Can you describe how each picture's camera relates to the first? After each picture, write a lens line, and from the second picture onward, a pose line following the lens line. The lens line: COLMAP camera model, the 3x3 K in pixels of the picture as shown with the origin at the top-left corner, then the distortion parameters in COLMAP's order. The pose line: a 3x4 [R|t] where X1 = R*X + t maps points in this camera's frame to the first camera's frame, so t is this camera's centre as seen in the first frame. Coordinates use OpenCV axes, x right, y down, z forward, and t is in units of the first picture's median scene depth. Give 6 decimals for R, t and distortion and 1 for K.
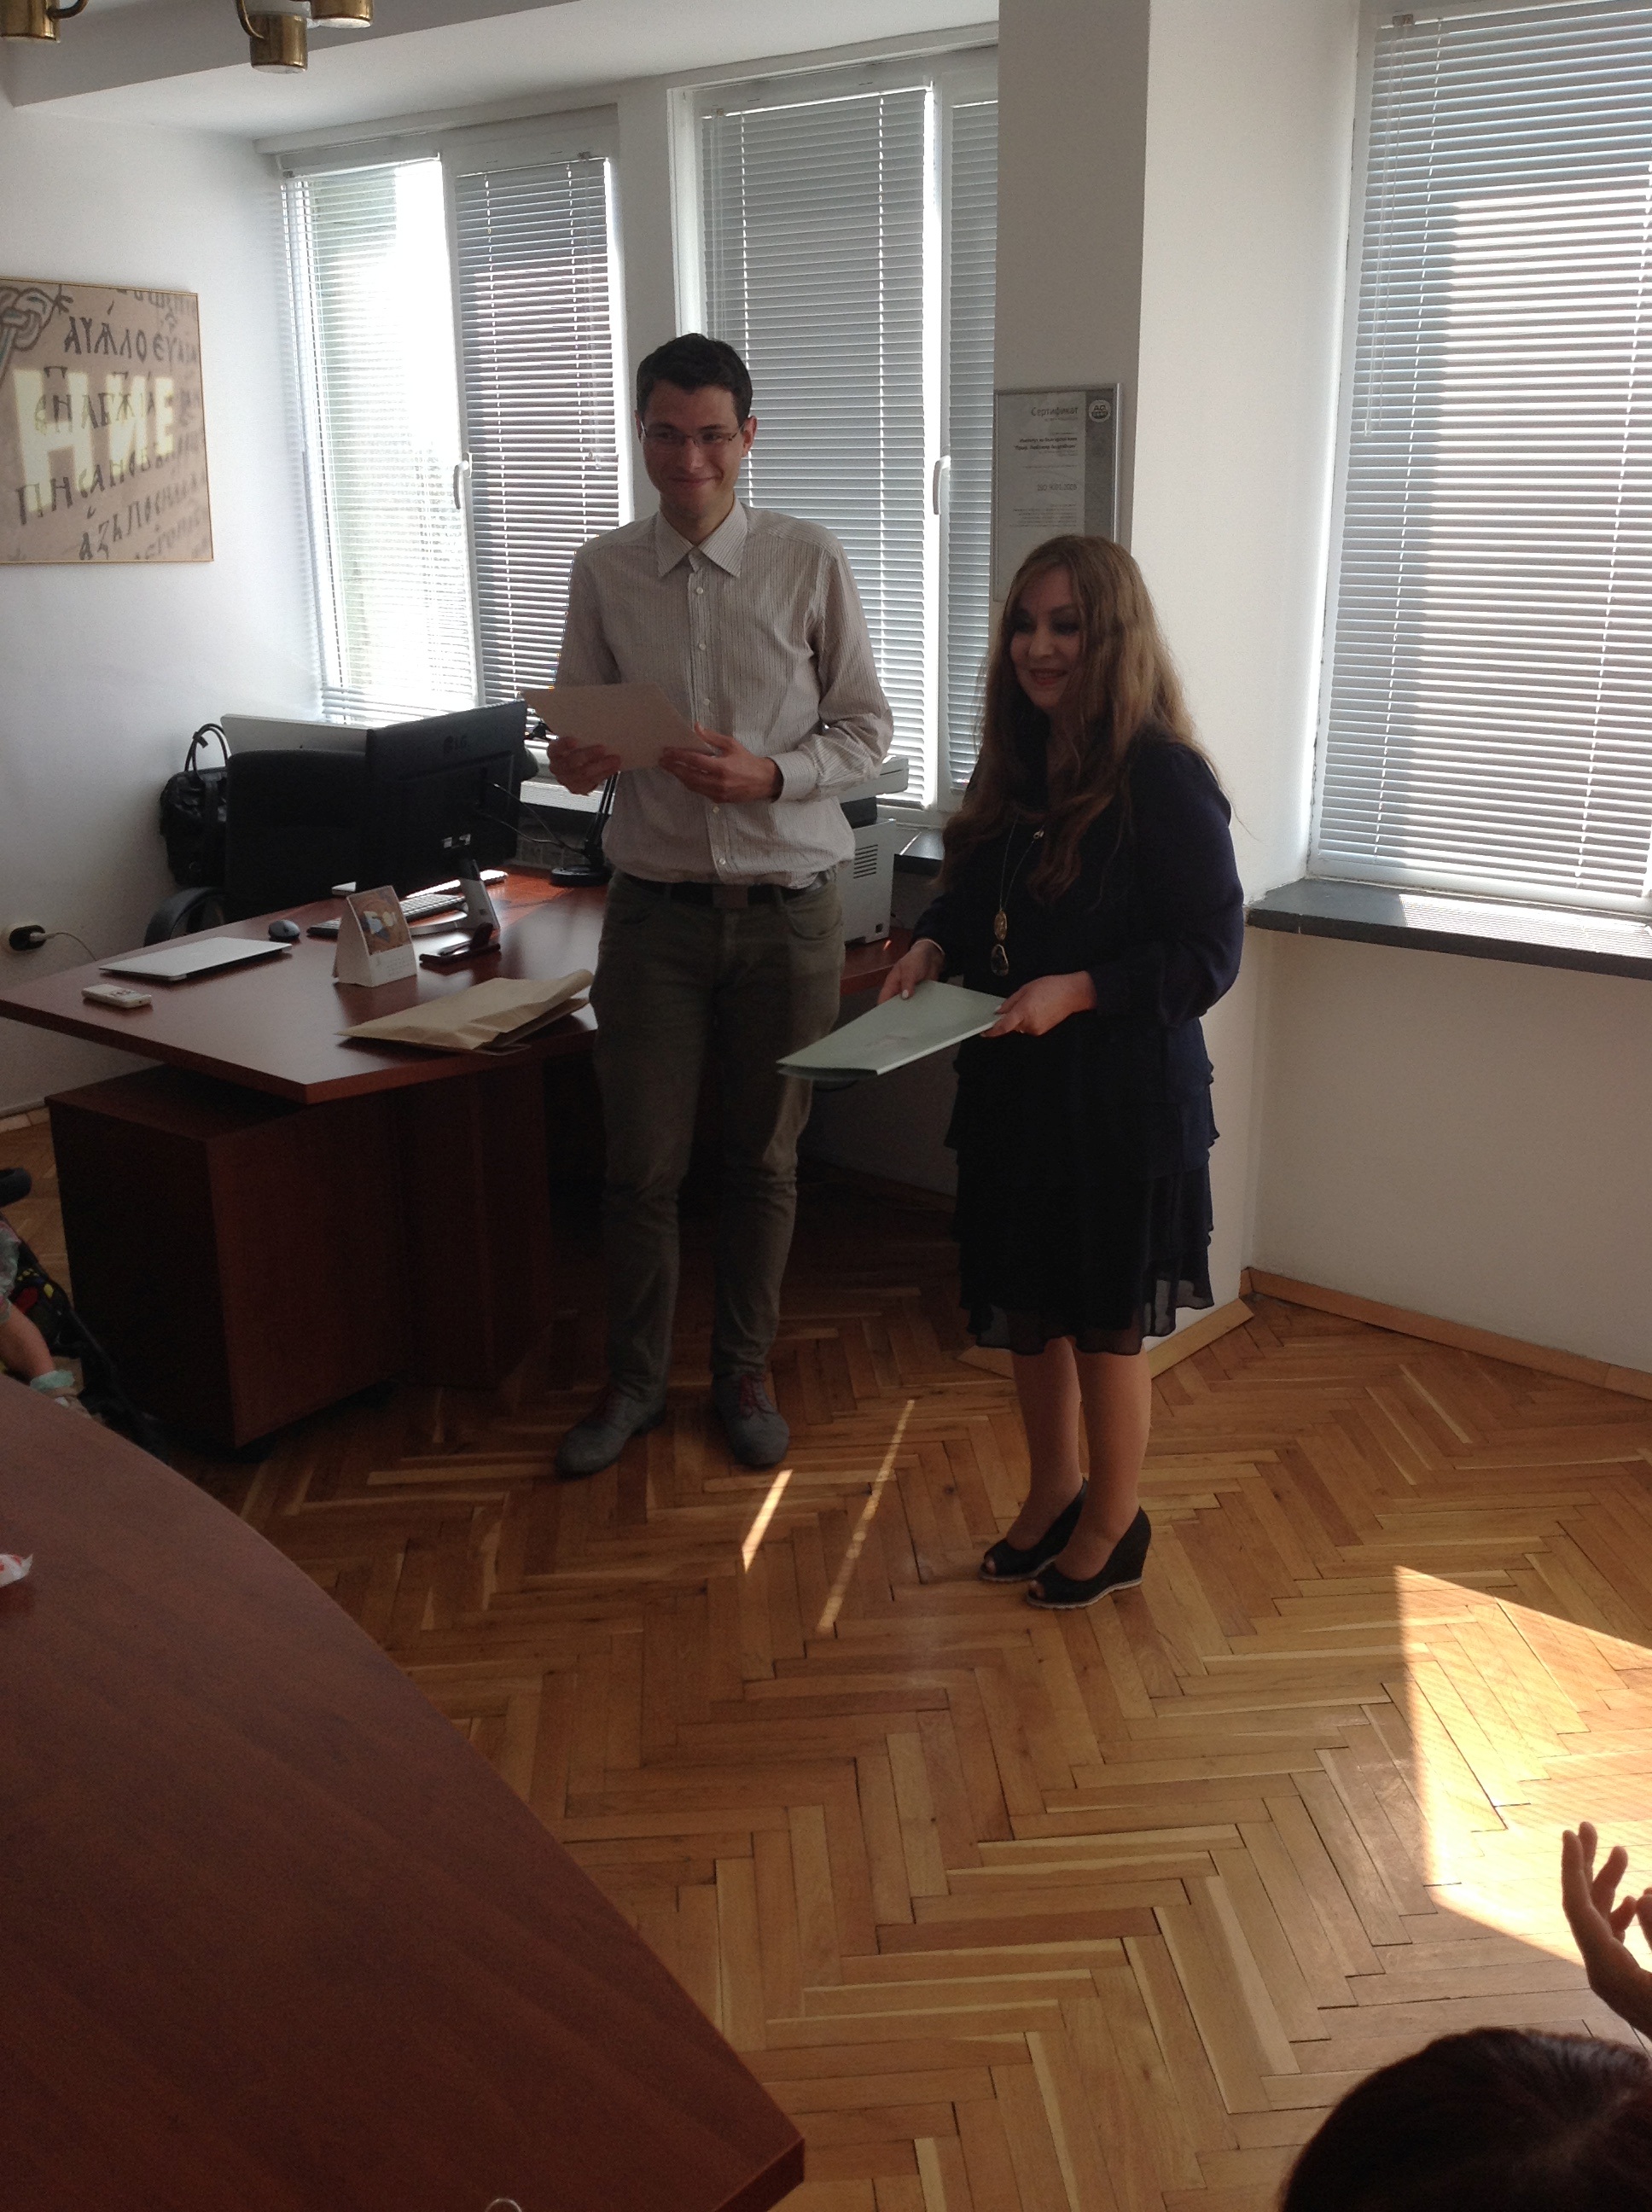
lens RADIAL K [[1913.1, 0, 826.0], [0, 1913.1, 1106.0], [0, 0, 1]] dist [-0.174926, 0.007772]
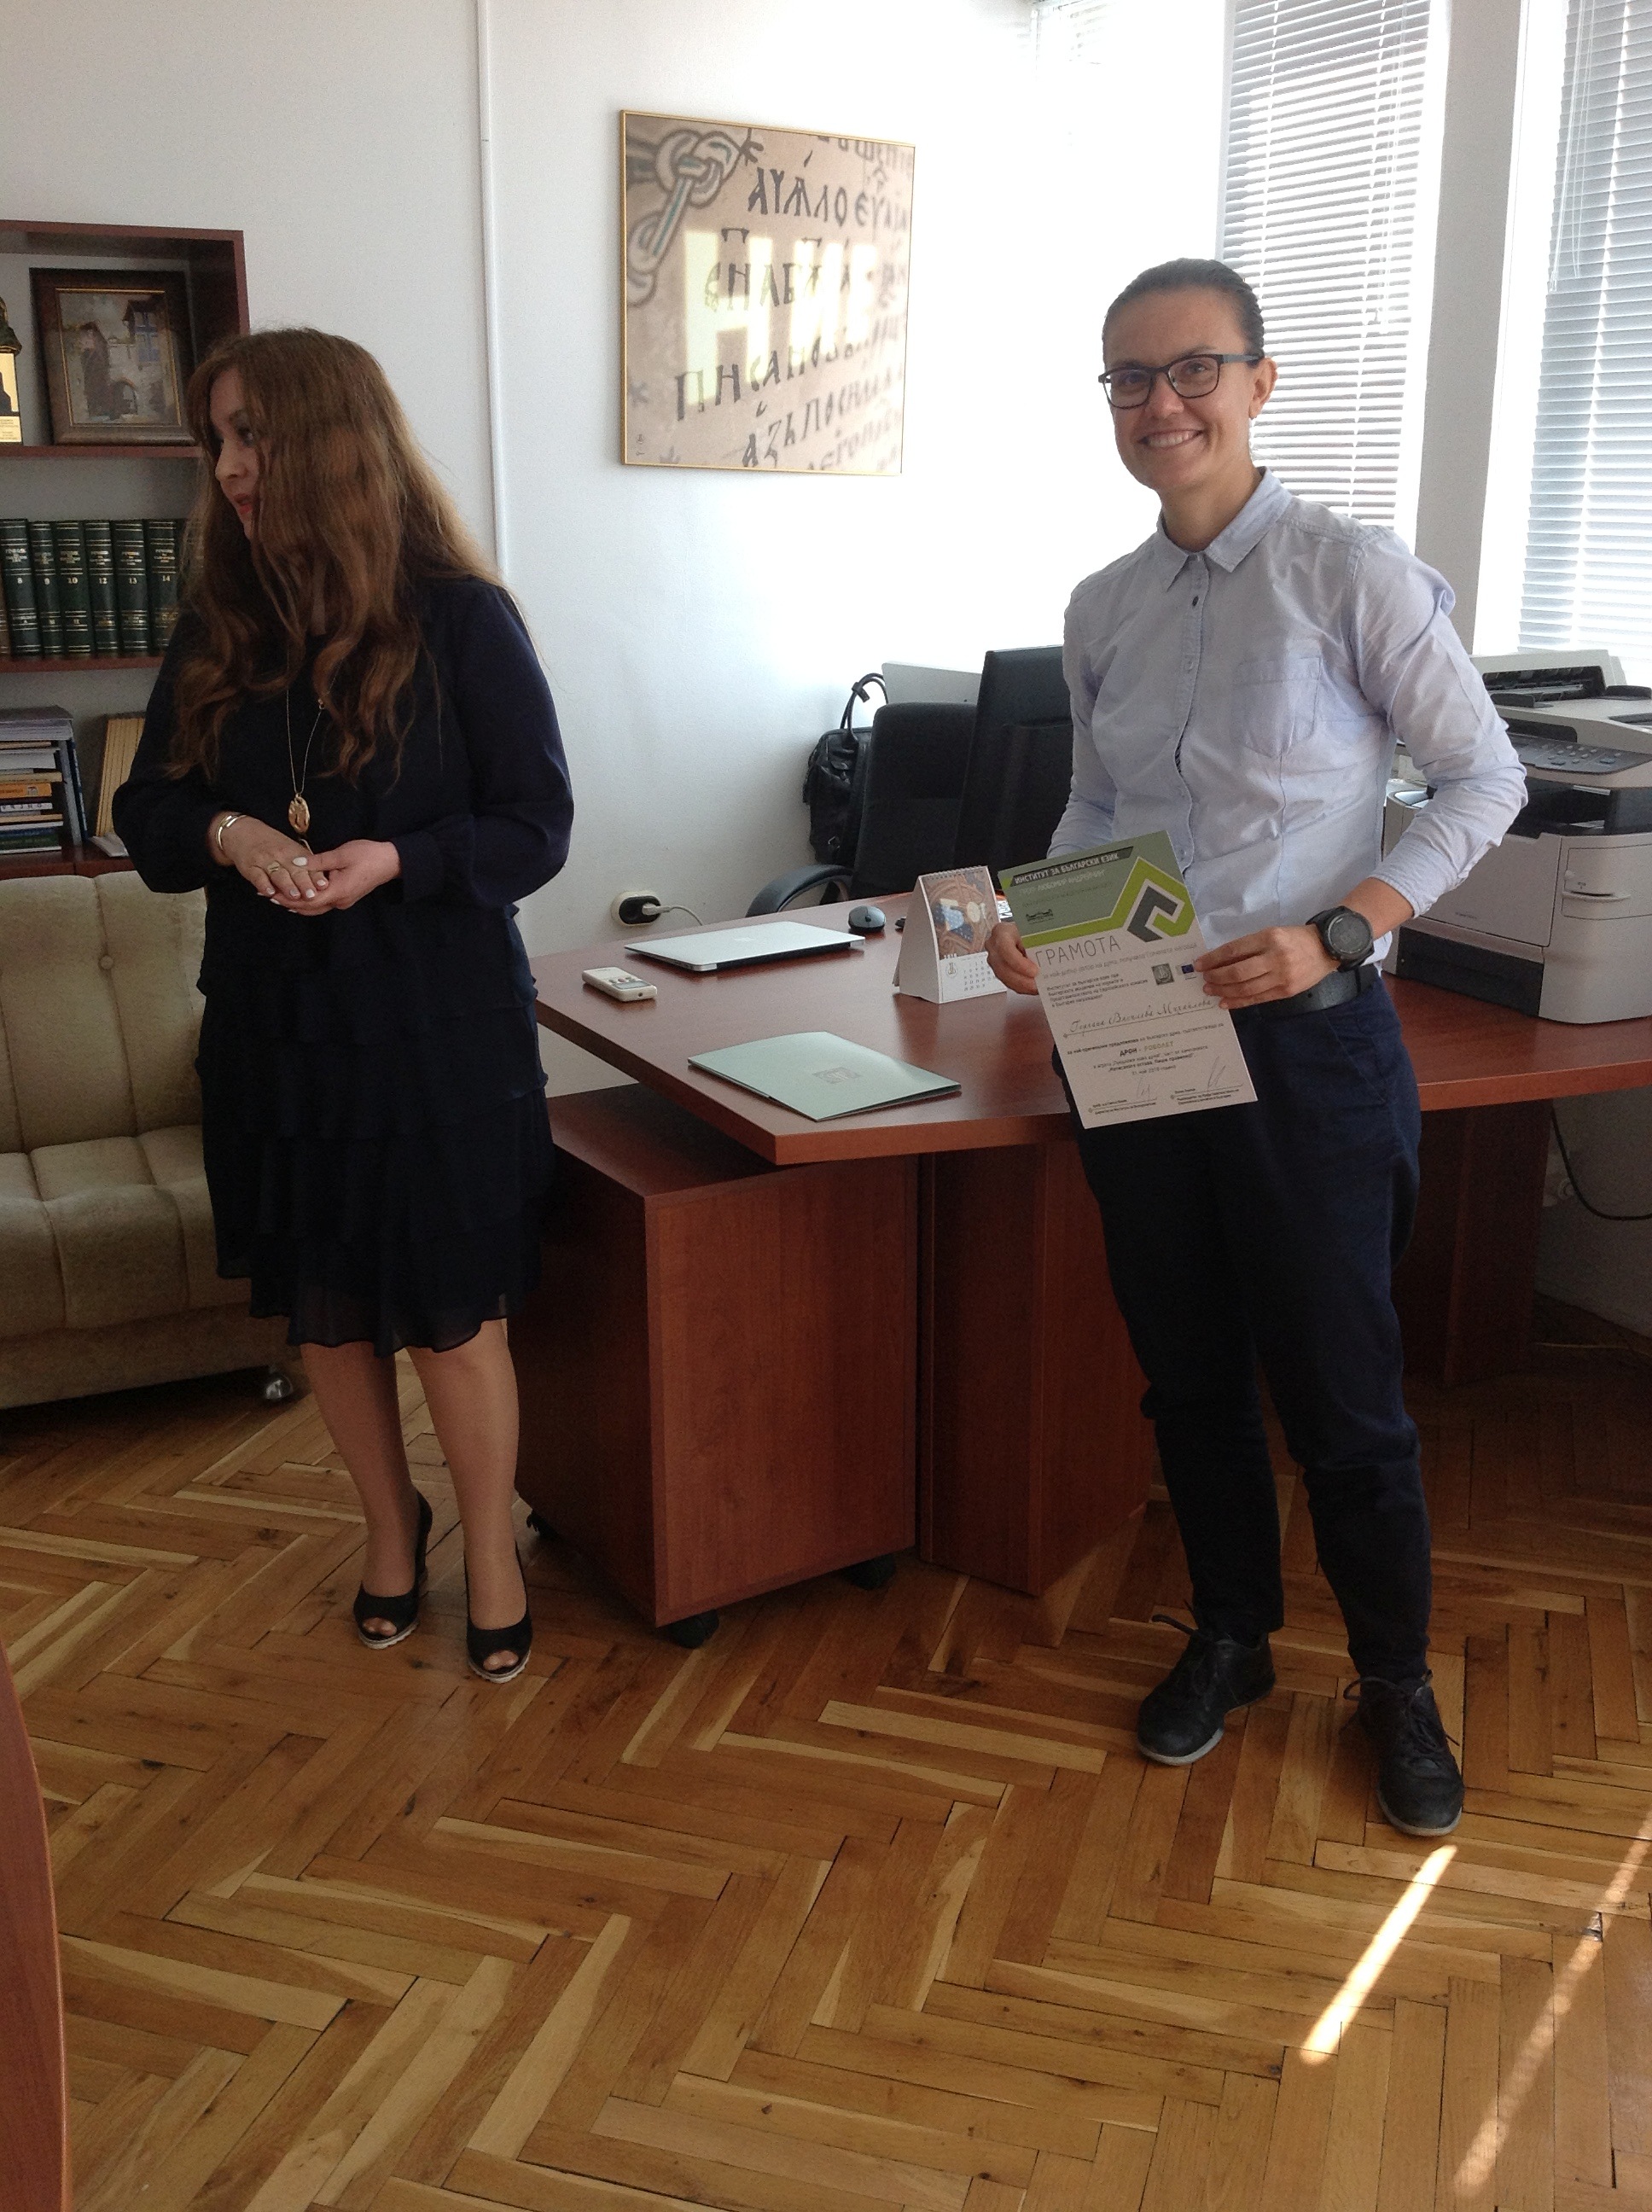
lens RADIAL K [[1954.5, 0, 826.0], [0, 1954.5, 1106.0], [0, 0, 1]] dist [0.181612, -0.437549]
pose [[0.921150, 0.104538, -0.374905, 0.003074], [-0.110123, 0.993896, 0.006562, -0.014131], [0.373303, 0.035241, 0.927040, 0.170167]]
